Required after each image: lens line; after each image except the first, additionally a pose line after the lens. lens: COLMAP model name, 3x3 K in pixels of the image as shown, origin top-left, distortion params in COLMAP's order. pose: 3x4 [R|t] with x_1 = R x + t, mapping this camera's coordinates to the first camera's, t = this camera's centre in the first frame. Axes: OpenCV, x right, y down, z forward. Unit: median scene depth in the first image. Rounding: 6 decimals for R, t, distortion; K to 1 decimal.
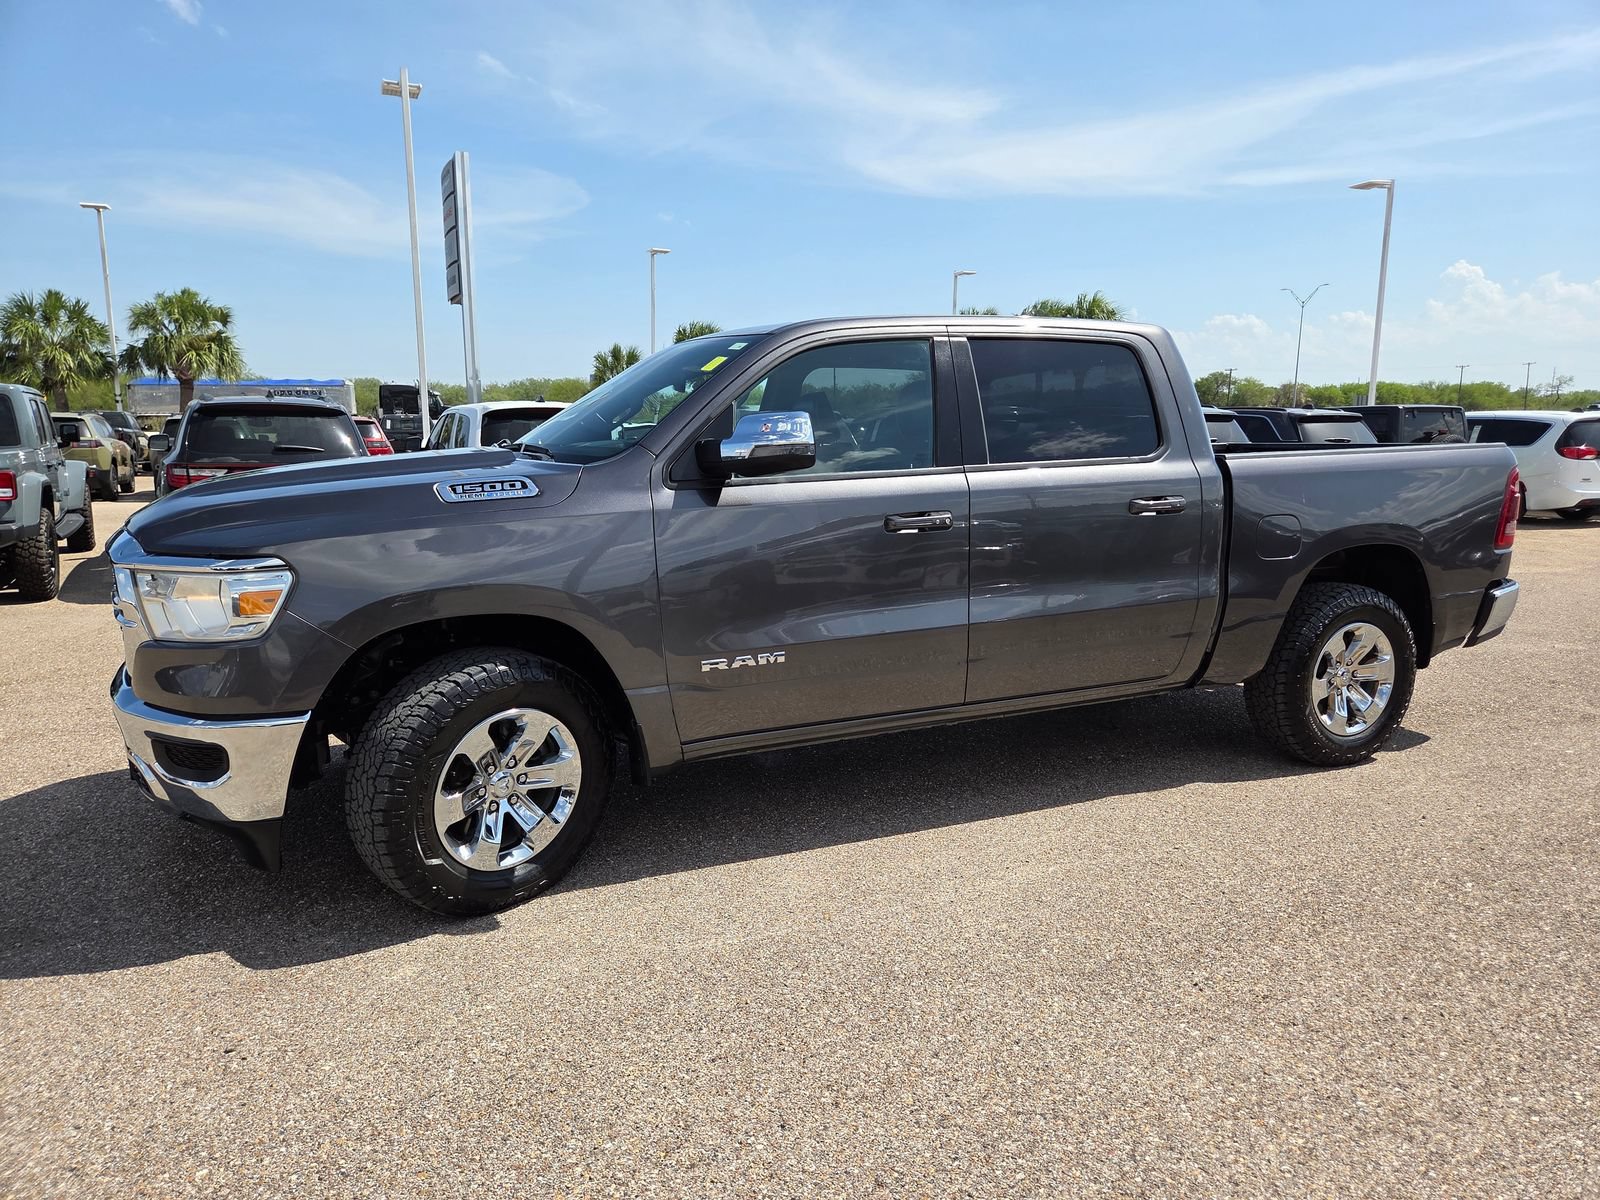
lens RADIAL K [[1085.7, 0, 792.1], [0, 1085.7, 590.4], [0, 0, 1]] dist [0.069523, -0.068792]
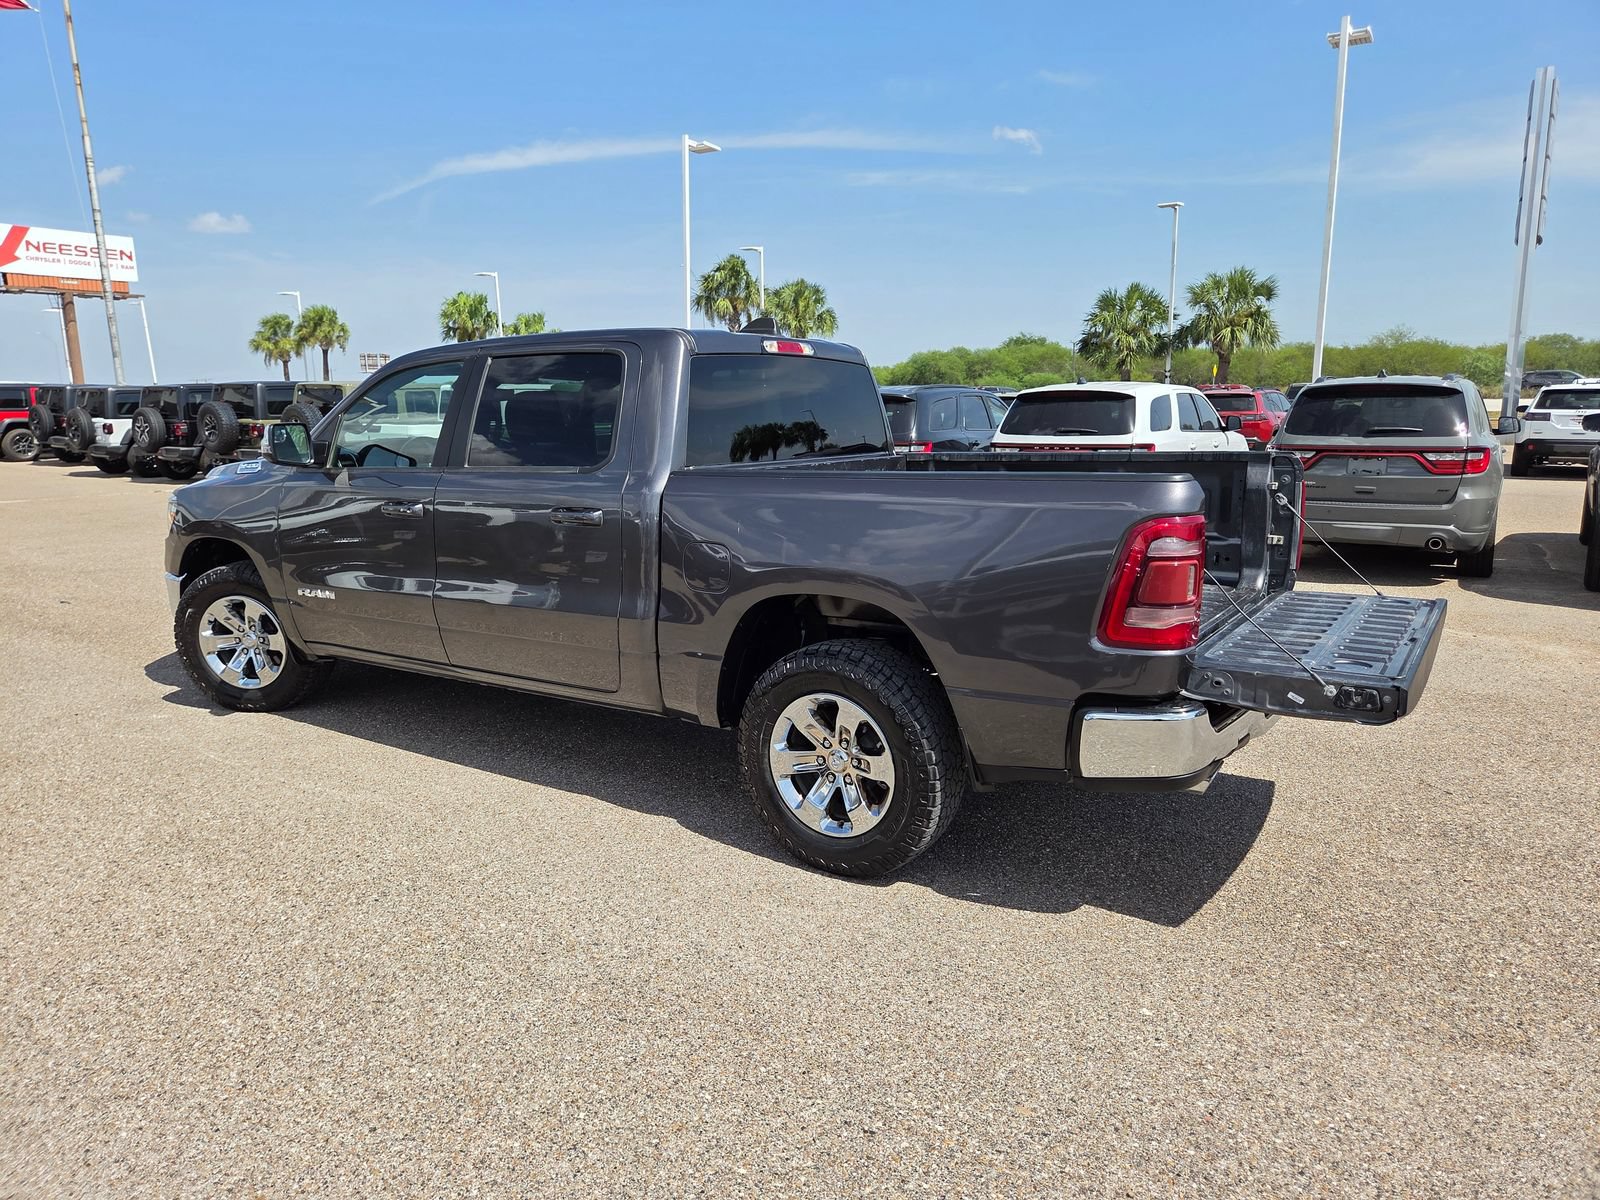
lens RADIAL K [[1085.7, 0, 792.1], [0, 1085.7, 590.4], [0, 0, 1]] dist [0.069523, -0.068792]
pose [[0.511560, 0.141877, -0.847453, 1.207947], [-0.114600, 0.988728, 0.096351, -0.120988], [0.851571, 0.047829, 0.522053, 0.613007]]
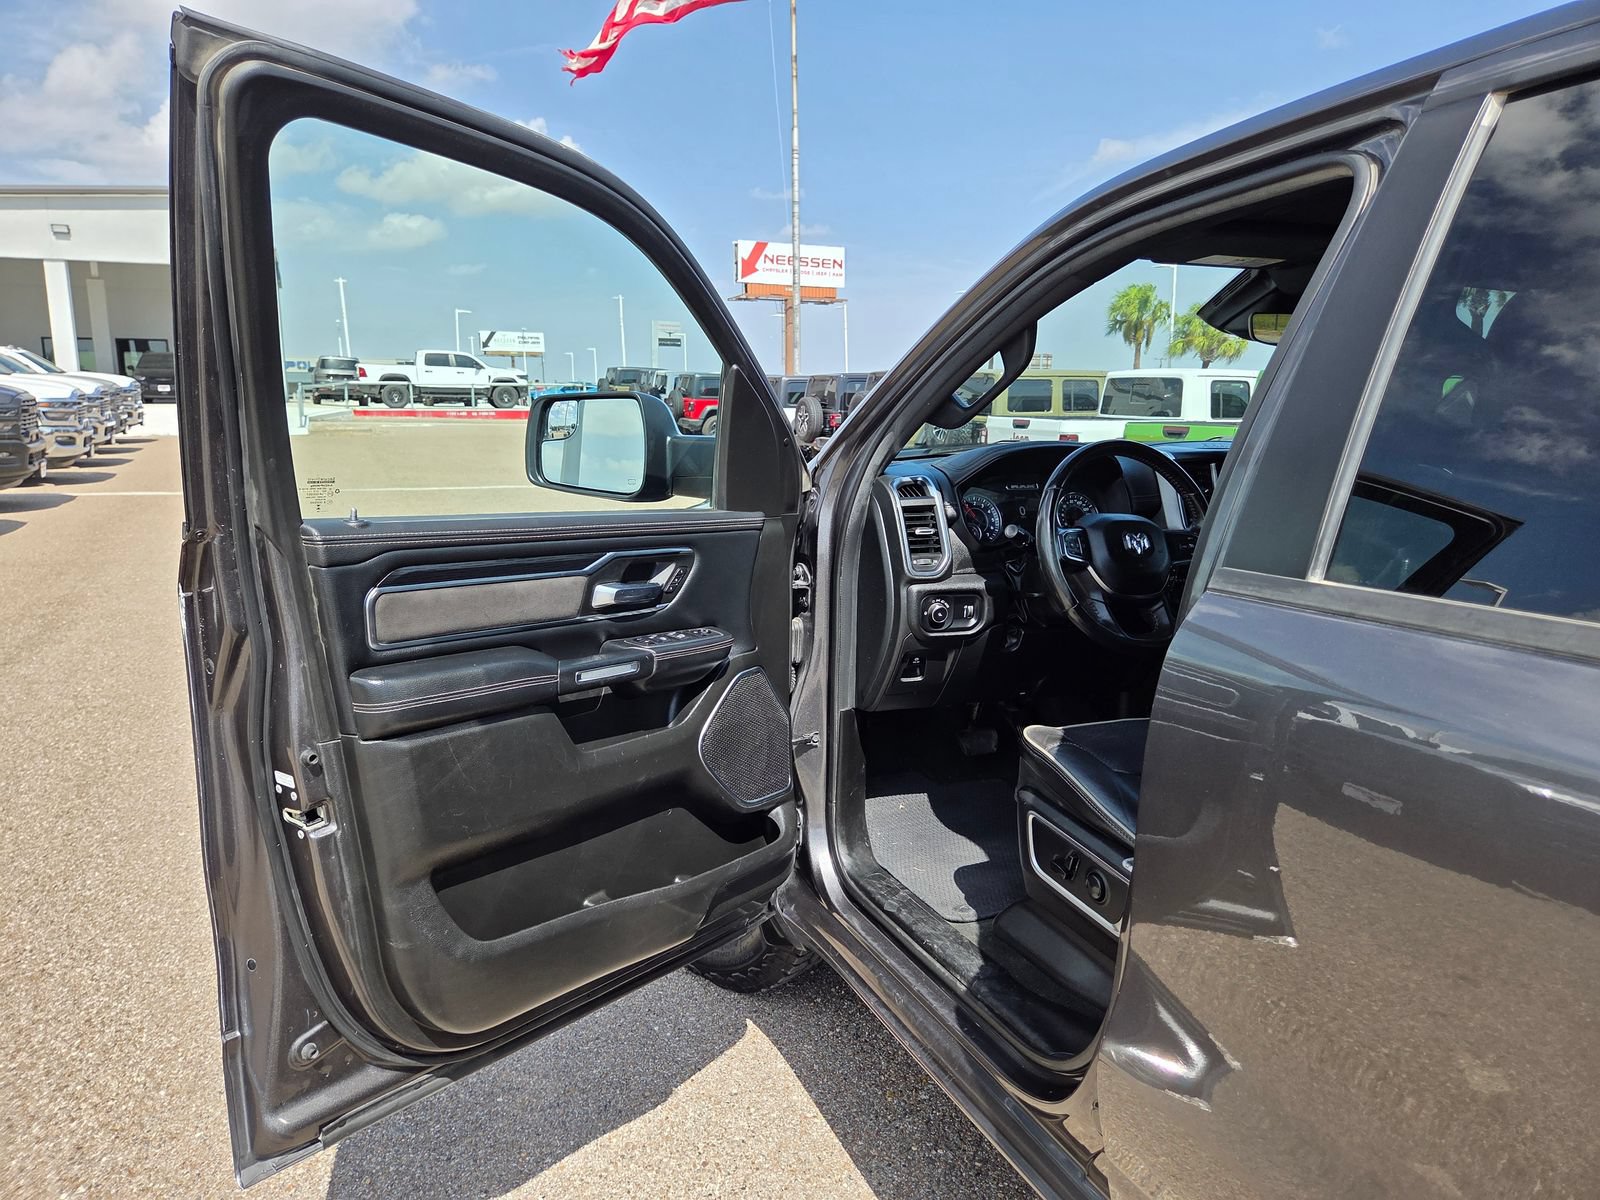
lens RADIAL K [[1085.7, 0, 792.1], [0, 1085.7, 590.4], [0, 0, 1]] dist [0.069523, -0.068792]
pose [[-0.034607, 0.172689, -0.984368, 0.375036], [-0.159652, 0.971354, 0.176019, -0.125659], [0.986567, 0.163247, -0.006046, 0.771840]]
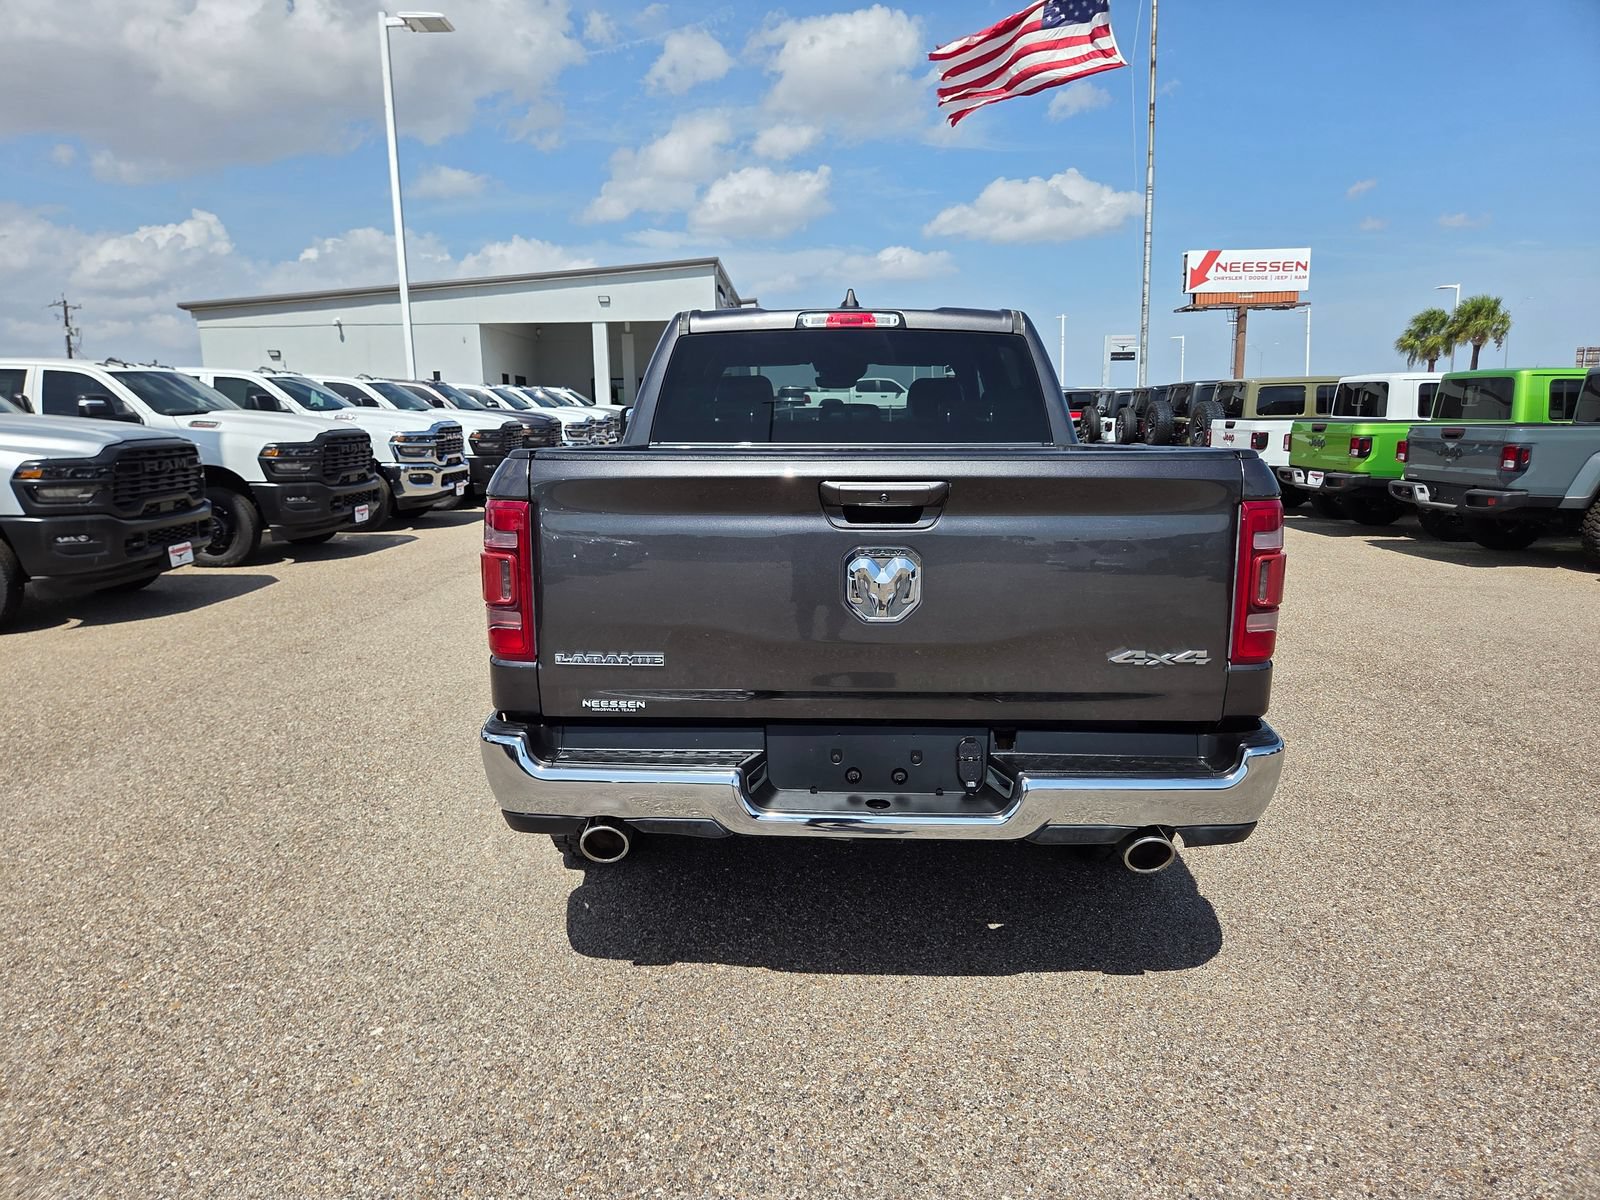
lens RADIAL K [[1085.7, 0, 792.1], [0, 1085.7, 590.4], [0, 0, 1]] dist [0.069523, -0.068792]
pose [[-0.438767, 0.146145, -0.886637, 1.190199], [-0.122583, 0.967728, 0.220173, -0.225345], [0.890200, 0.205292, -0.406692, 1.532868]]
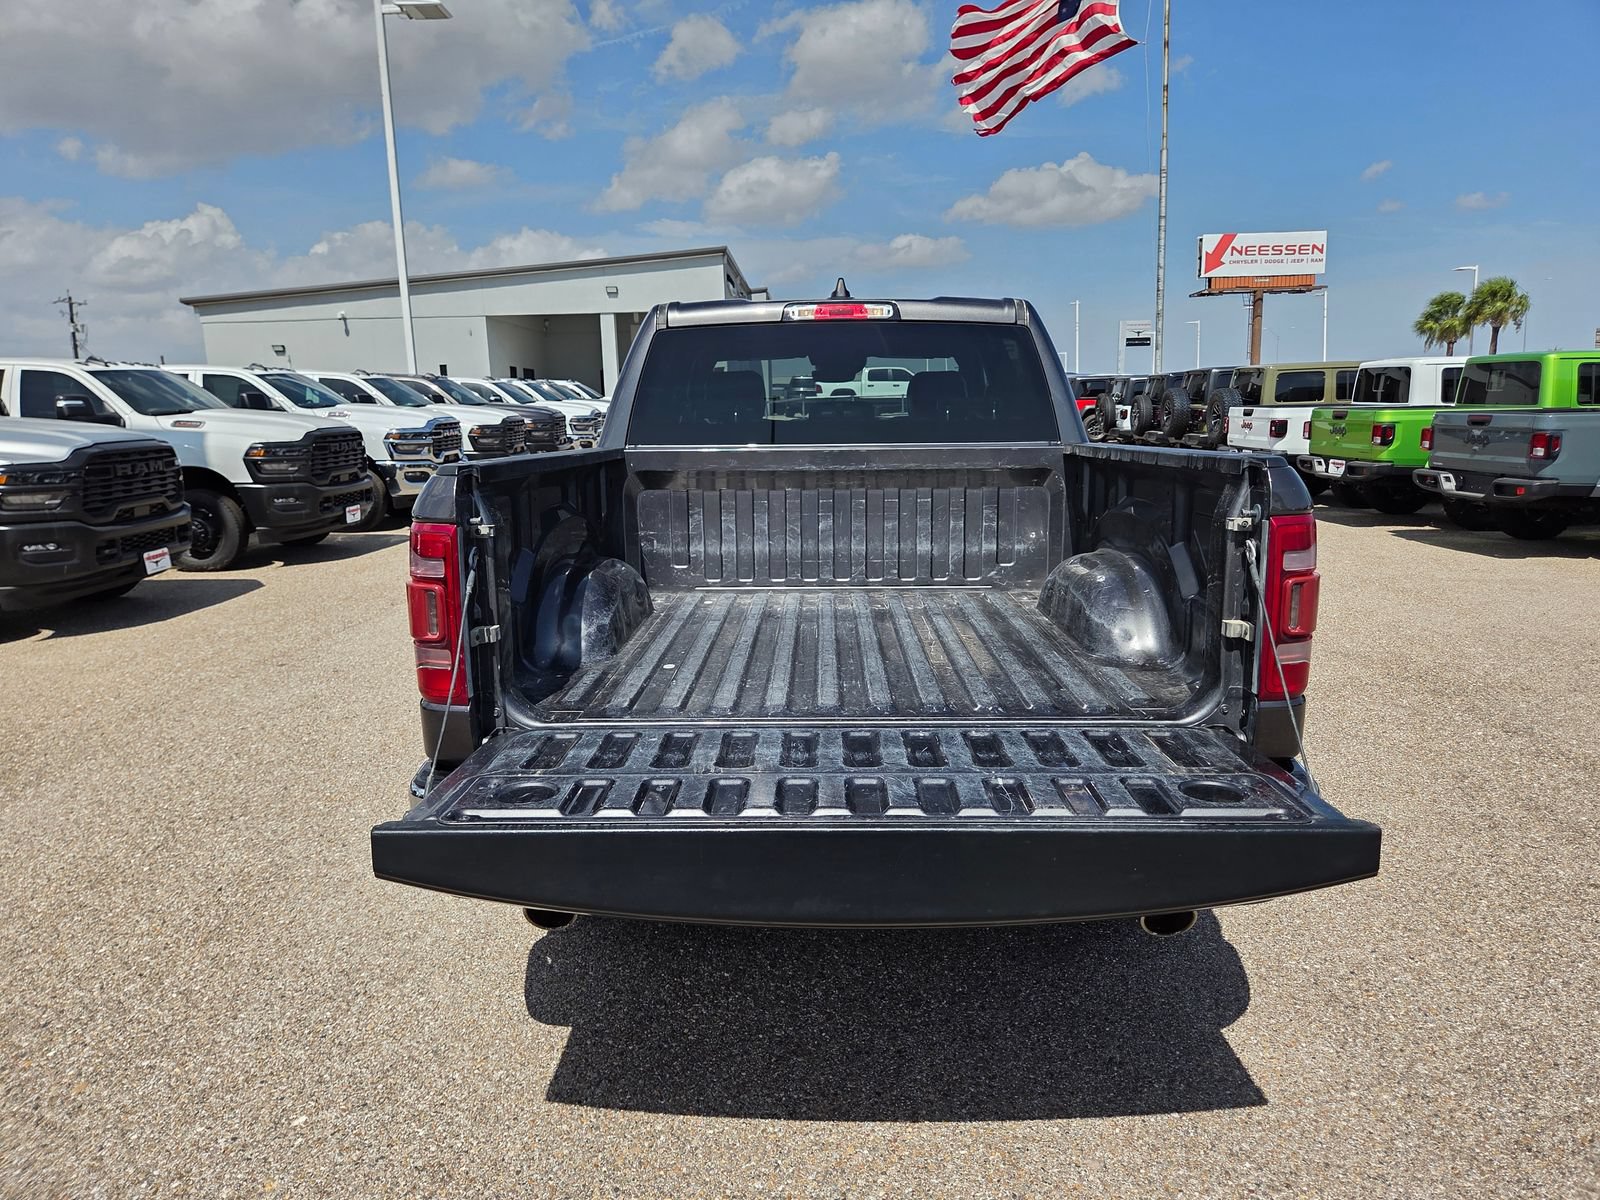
lens RADIAL K [[1090.0, 0, 802.3], [0, 1090.0, 584.4], [0, 0, 1]] dist [0.062250, -0.055207]
pose [[-0.441671, 0.153596, -0.883932, 1.118786], [-0.112511, 0.967976, 0.224418, -0.231727], [0.890094, 0.198571, -0.410246, 1.521661]]
